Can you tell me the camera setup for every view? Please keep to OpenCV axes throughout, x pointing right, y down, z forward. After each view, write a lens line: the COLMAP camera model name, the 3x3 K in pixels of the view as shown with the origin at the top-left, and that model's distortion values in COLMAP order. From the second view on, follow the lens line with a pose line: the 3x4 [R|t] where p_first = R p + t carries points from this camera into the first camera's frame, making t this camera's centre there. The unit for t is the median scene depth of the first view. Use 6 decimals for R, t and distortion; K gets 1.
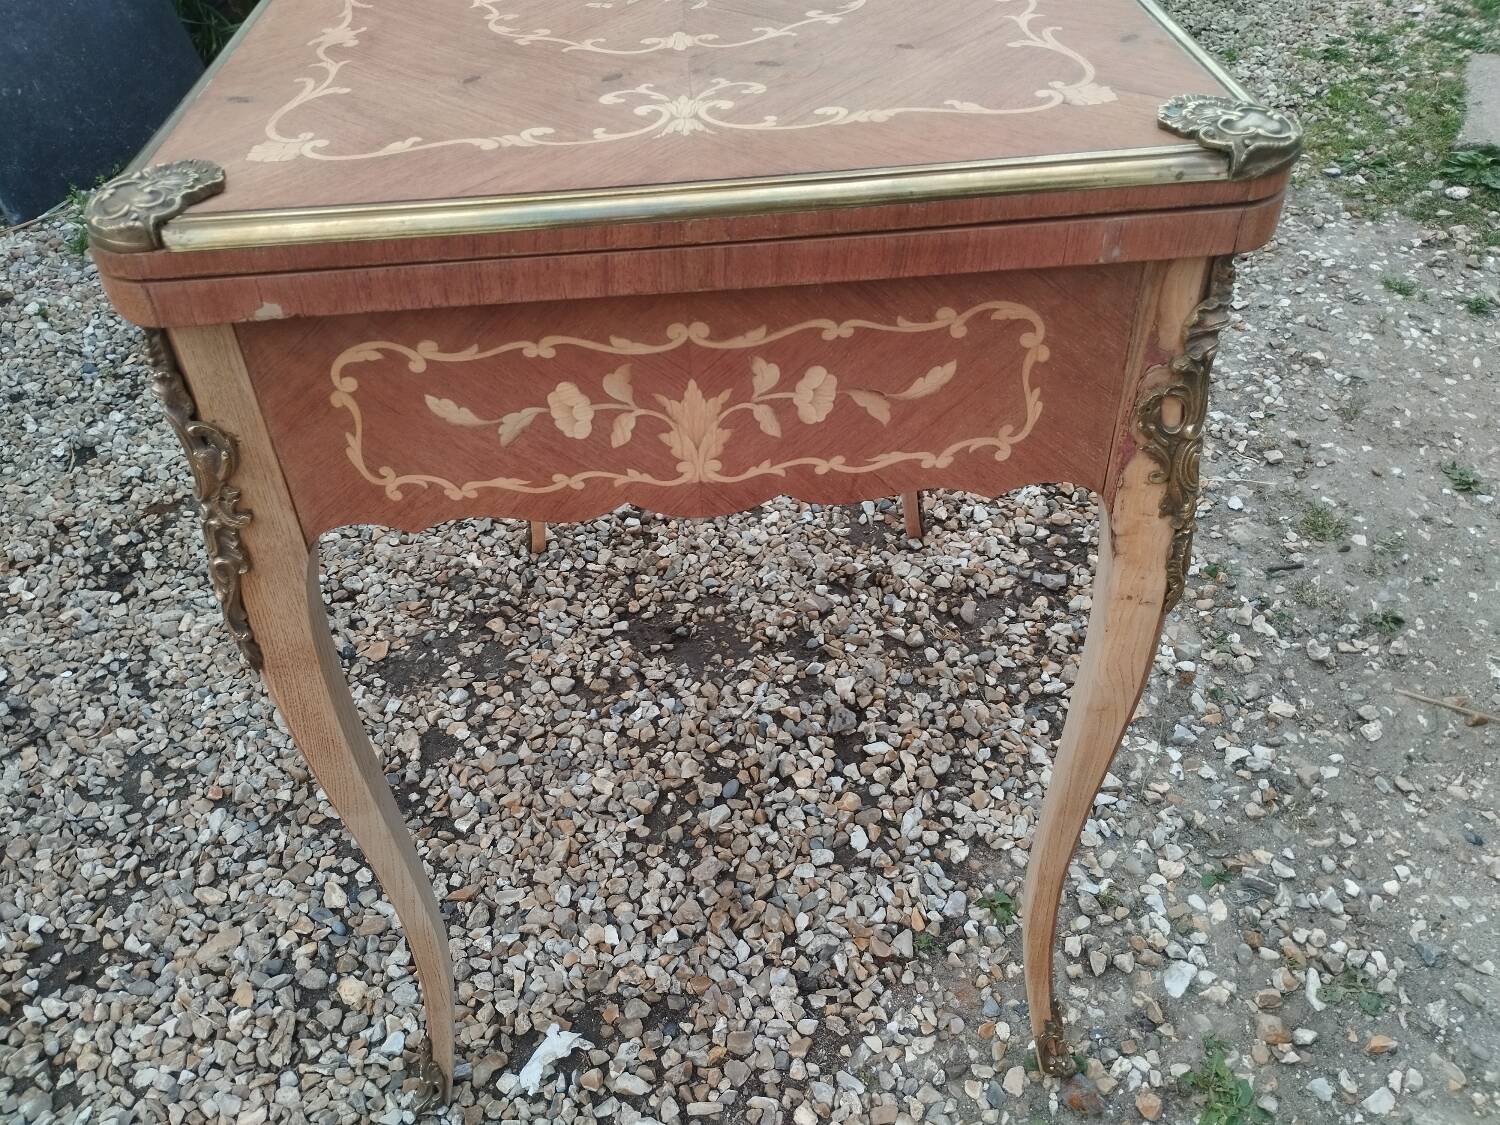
lens RADIAL K [[1270.2, 0, 751.8], [0, 1270.2, 561.3], [0, 0, 1]] dist [0.056300, -0.079169]
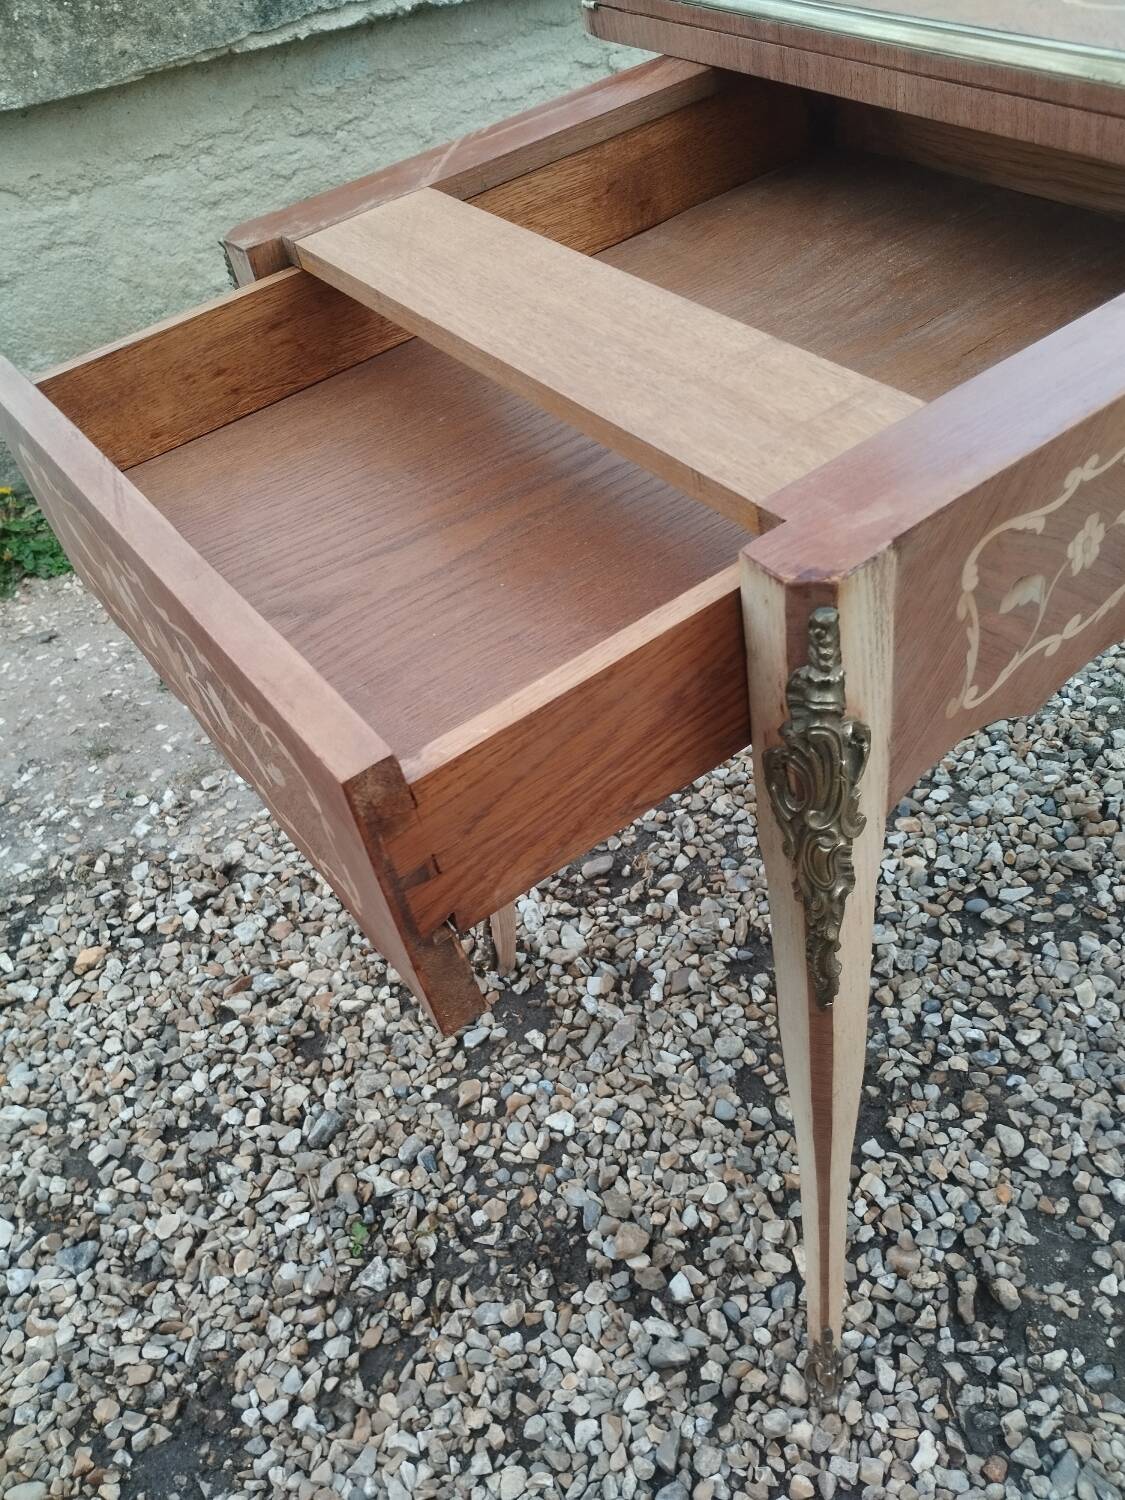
lens RADIAL K [[1287.3, 0, 567.0], [0, 1287.3, 747.3], [0, 0, 1]] dist [0.055051, -0.081924]
pose [[-0.513413, -0.485912, 0.707317, -0.455367], [0.679345, 0.273453, 0.680966, -0.671965], [-0.524307, 0.830128, 0.189708, 0.846798]]
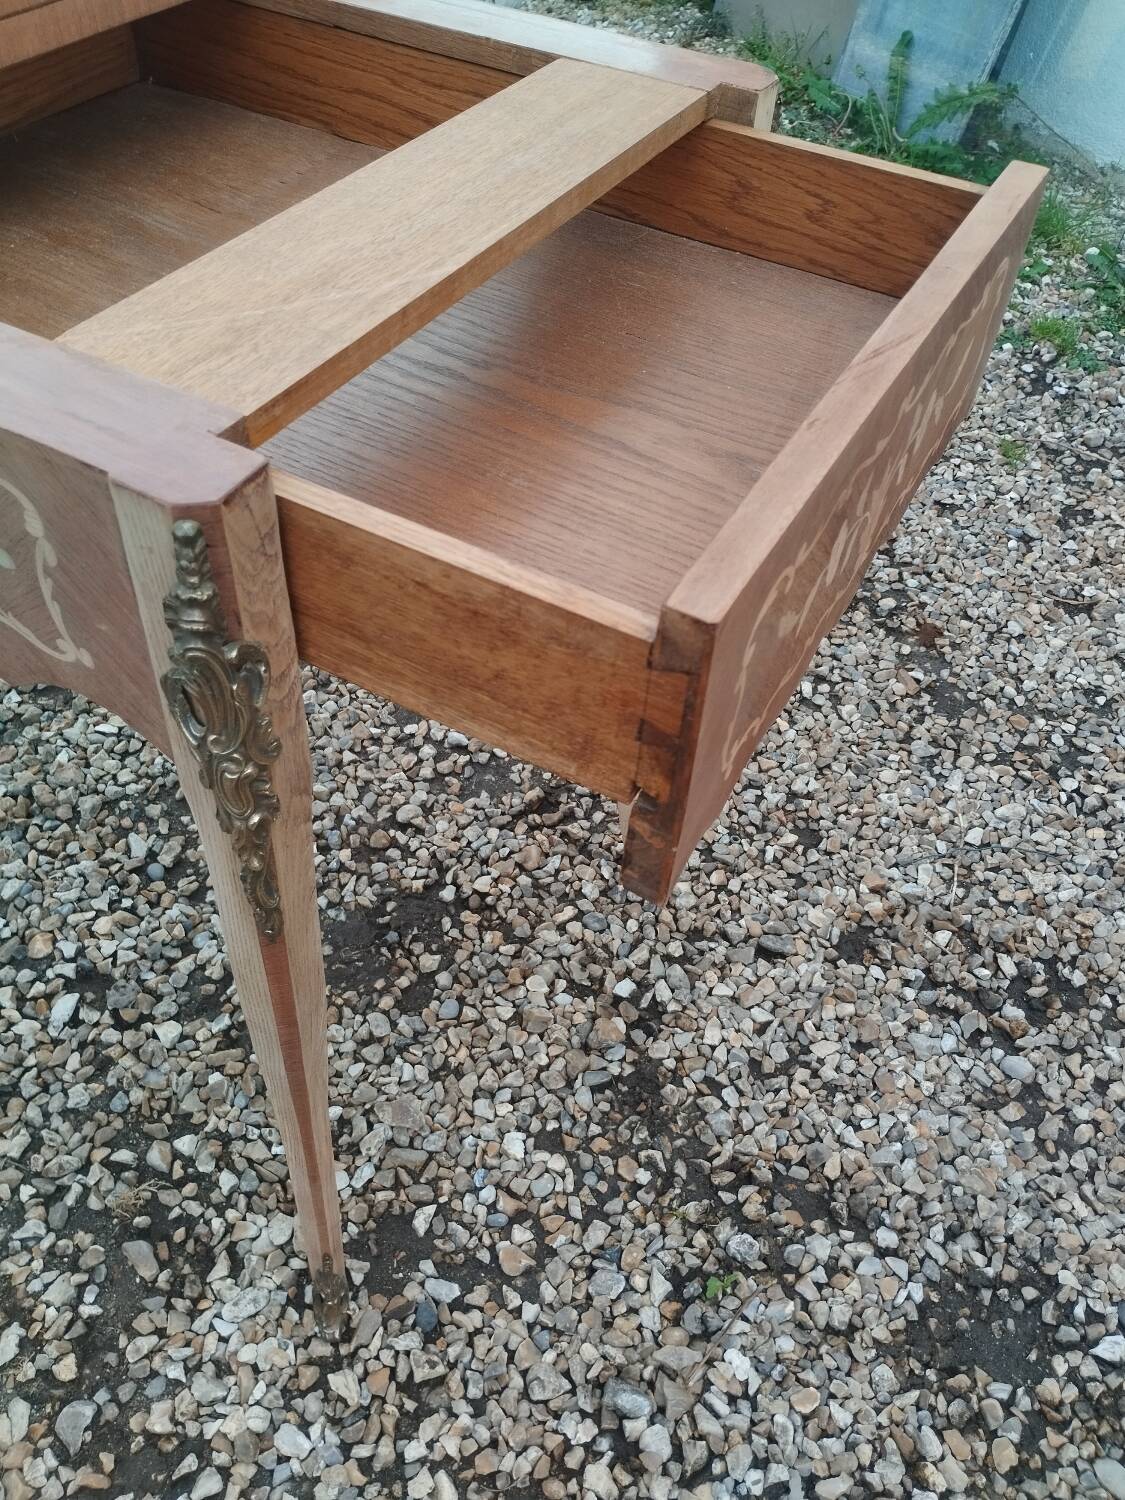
lens RADIAL K [[1273.6, 0, 577.8], [0, 1273.6, 747.9], [0, 0, 1]] dist [0.050074, -0.076351]
pose [[-0.522766, 0.620006, -0.585071, 0.302482], [-0.576047, 0.248998, 0.778569, -0.723860], [0.628399, 0.744038, 0.226985, 0.877478]]
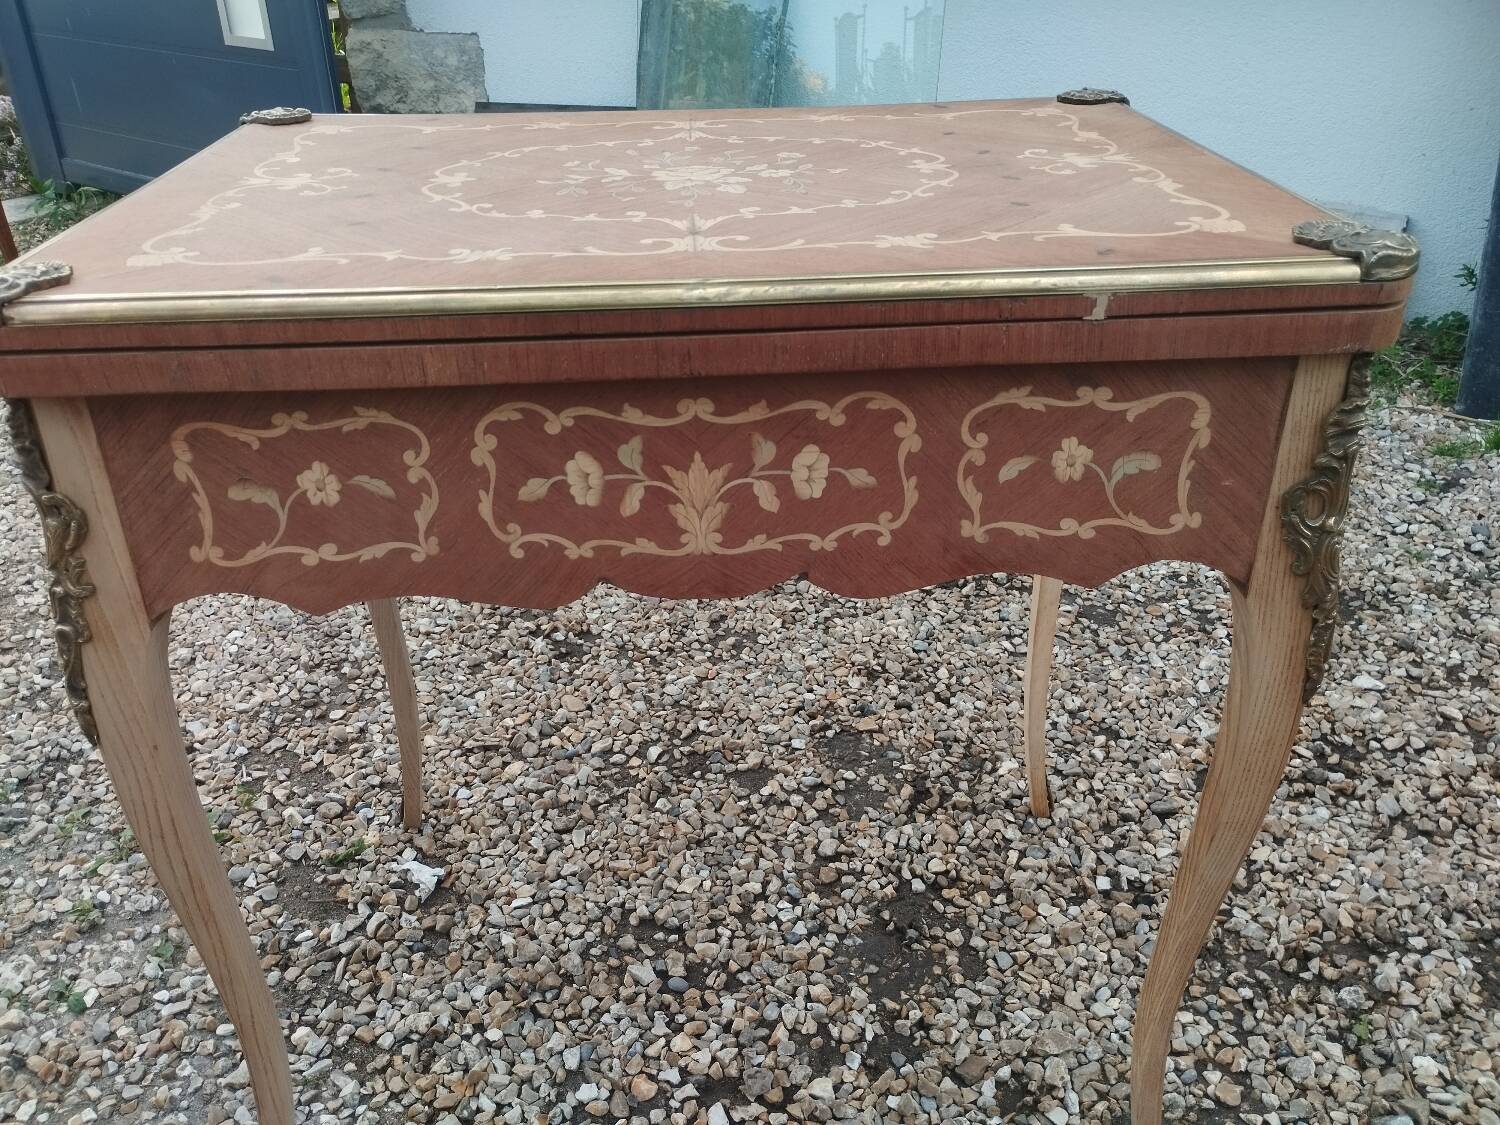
lens RADIAL K [[1270.2, 0, 751.8], [0, 1270.2, 561.3], [0, 0, 1]] dist [0.056300, -0.079169]
pose [[-0.014889, 0.519454, -0.854369, 0.611128], [-0.624686, 0.662350, 0.413594, -0.444442], [0.780734, 0.539870, 0.314634, 0.547618]]
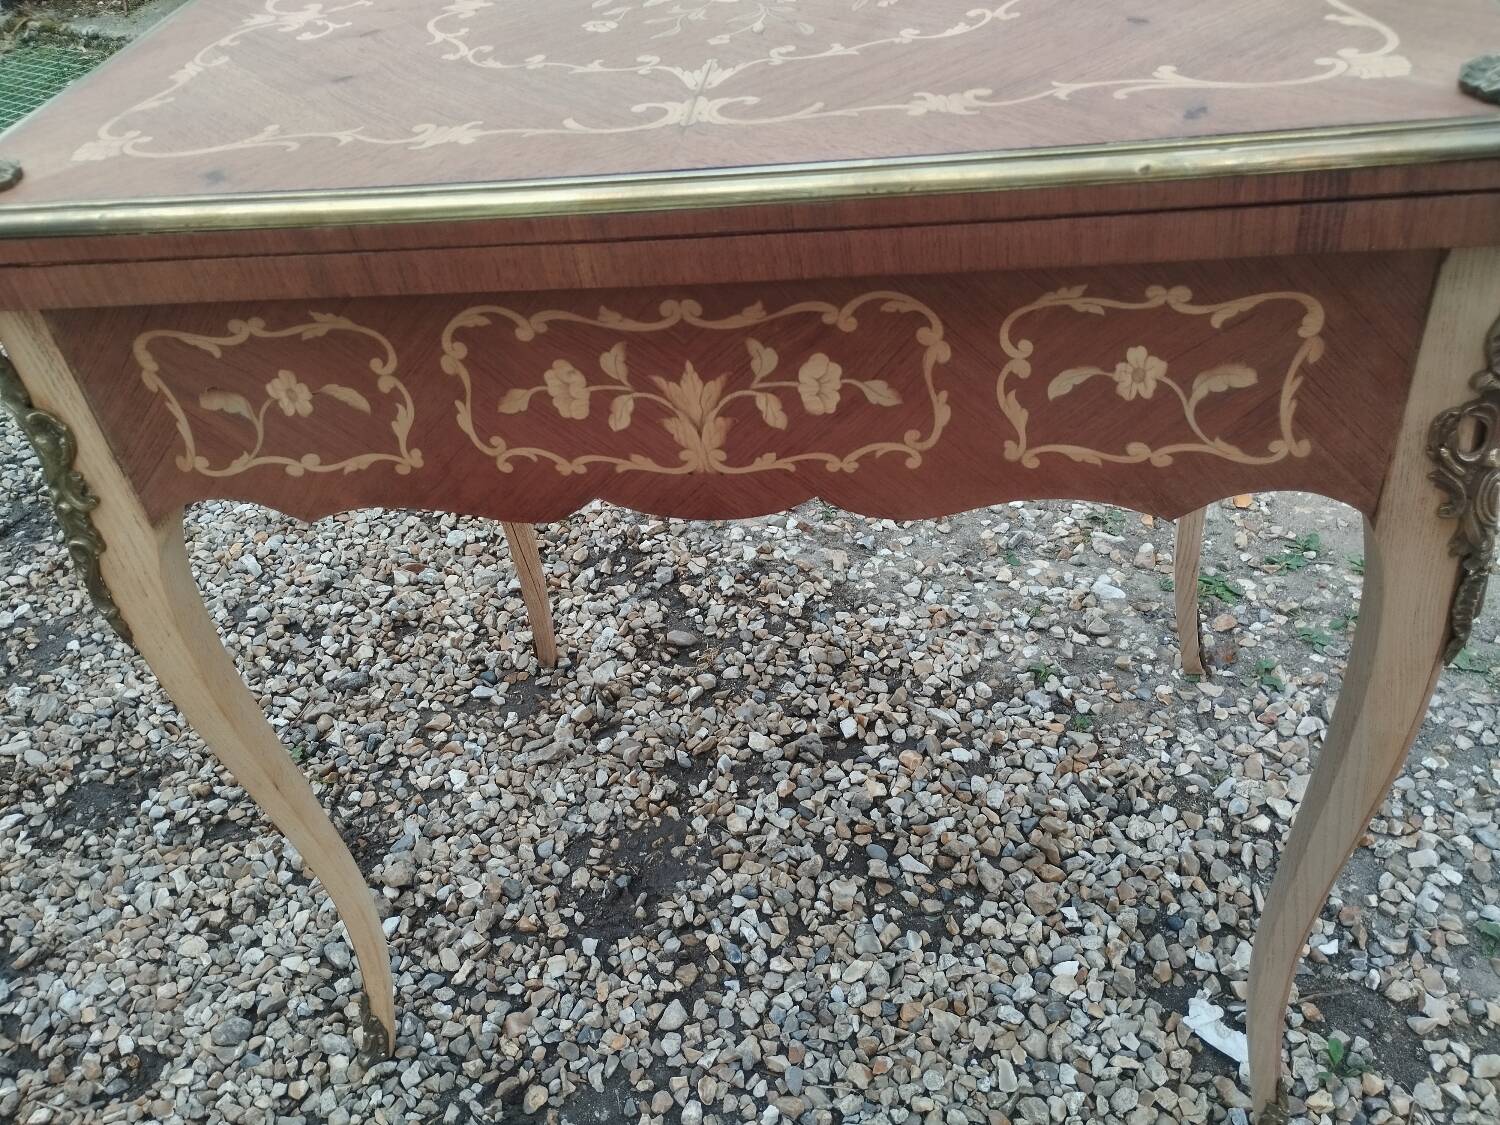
lens RADIAL K [[1263.6, 0, 750.0], [0, 1263.6, 562.5], [0, 0, 1]] dist [0.050824, -0.074899]
pose [[0.183335, -0.604324, 0.775358, -0.595595], [0.699203, 0.634582, 0.329273, -0.310378], [-0.691016, 0.481766, 0.538887, 0.447167]]
